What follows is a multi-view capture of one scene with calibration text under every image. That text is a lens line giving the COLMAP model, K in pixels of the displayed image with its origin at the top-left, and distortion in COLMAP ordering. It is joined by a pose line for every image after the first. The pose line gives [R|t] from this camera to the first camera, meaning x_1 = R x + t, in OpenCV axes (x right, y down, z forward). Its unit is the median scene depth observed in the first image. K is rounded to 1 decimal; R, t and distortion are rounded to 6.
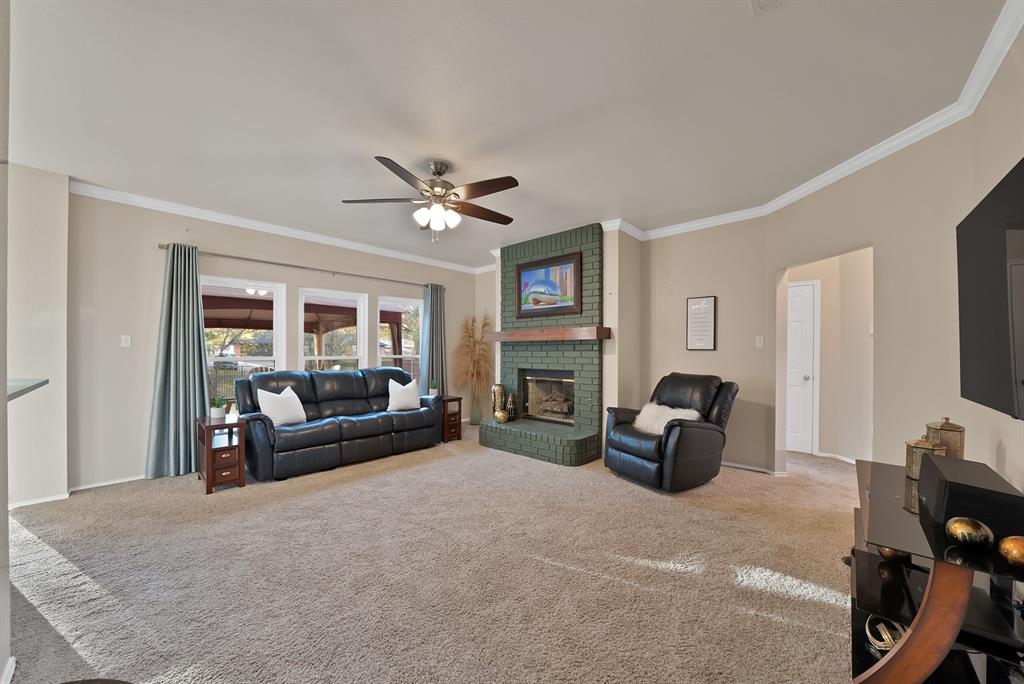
lens RADIAL K [[369.1, 0, 508.8], [0, 369.1, 350.0], [0, 0, 1]] dist [-0.023500, 0.000085]
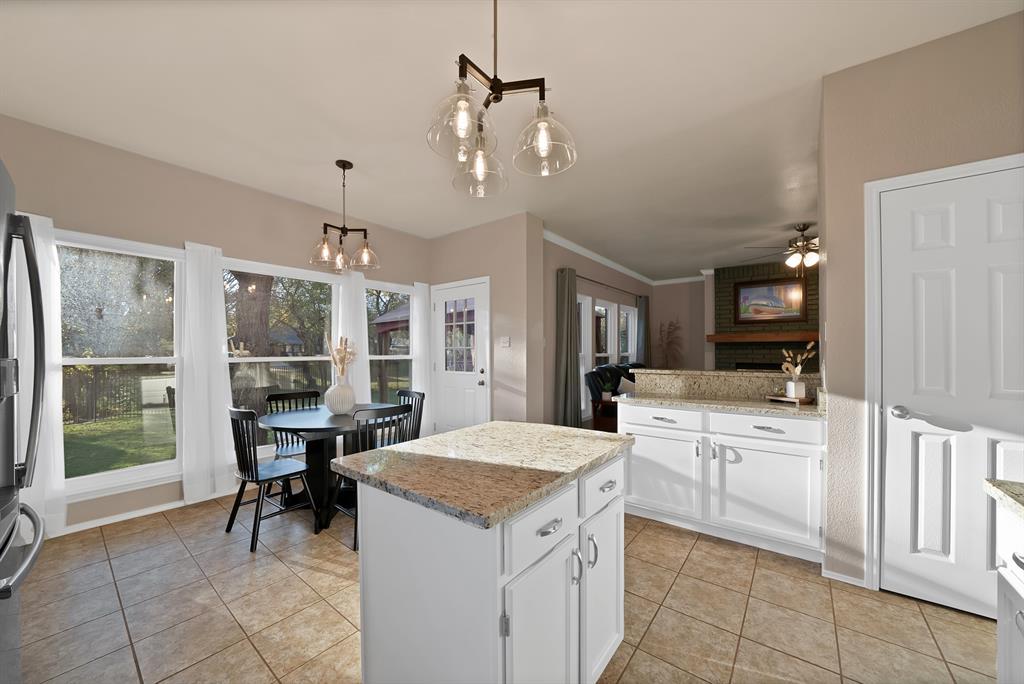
lens RADIAL K [[369.1, 0, 508.8], [0, 369.1, 350.0], [0, 0, 1]] dist [-0.023500, 0.000085]
pose [[0.997257, -0.005275, 0.073832, -0.981196], [0.005052, 0.999982, 0.003210, -0.003827], [-0.073848, -0.002828, 0.997266, -0.248518]]
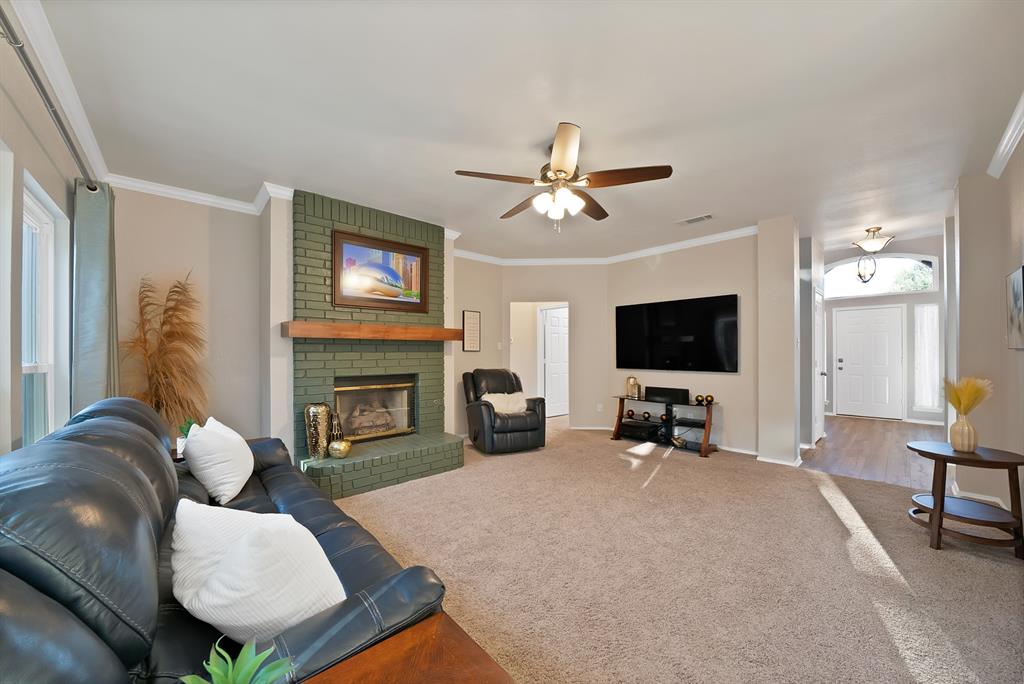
lens RADIAL K [[369.1, 0, 508.8], [0, 369.1, 350.0], [0, 0, 1]] dist [-0.023500, 0.000085]
pose [[0.104637, 0.001821, 0.994509, -0.720690], [-0.003677, 0.999992, -0.001444, -0.001954], [-0.994504, -0.003506, 0.104643, 0.675908]]
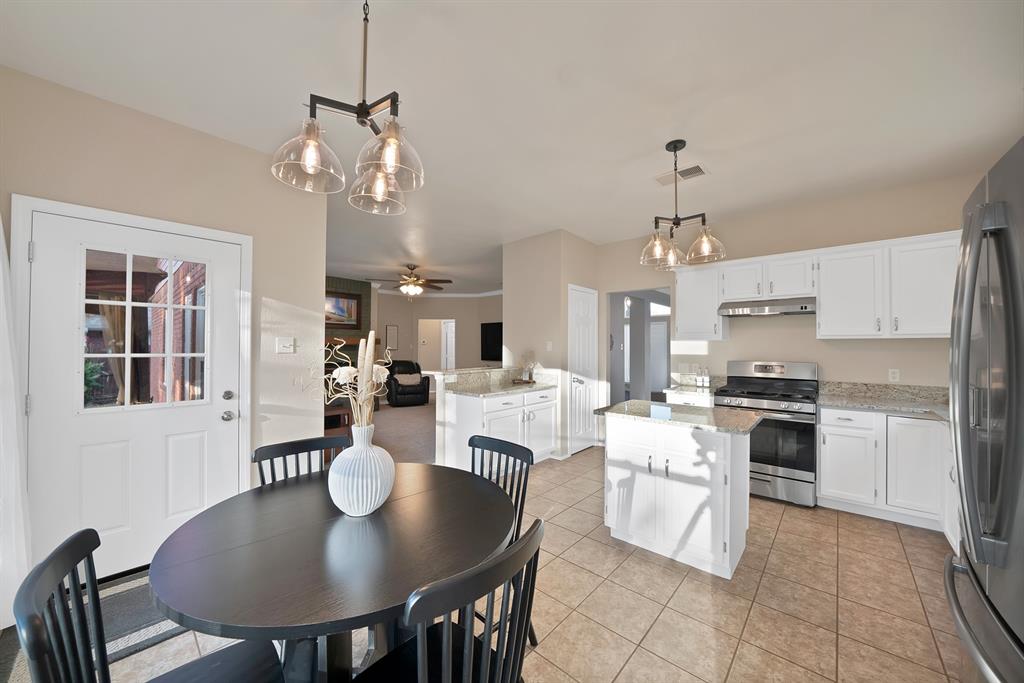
lens RADIAL K [[363.5, 0, 500.4], [0, 363.5, 343.4], [0, 0, 1]] dist [-0.021000, -0.000023]
pose [[0.012984, 0.008121, 0.999883, -1.511931], [-0.005776, 0.999951, -0.008046, -0.022030], [-0.999899, -0.005671, 0.013030, 0.298048]]
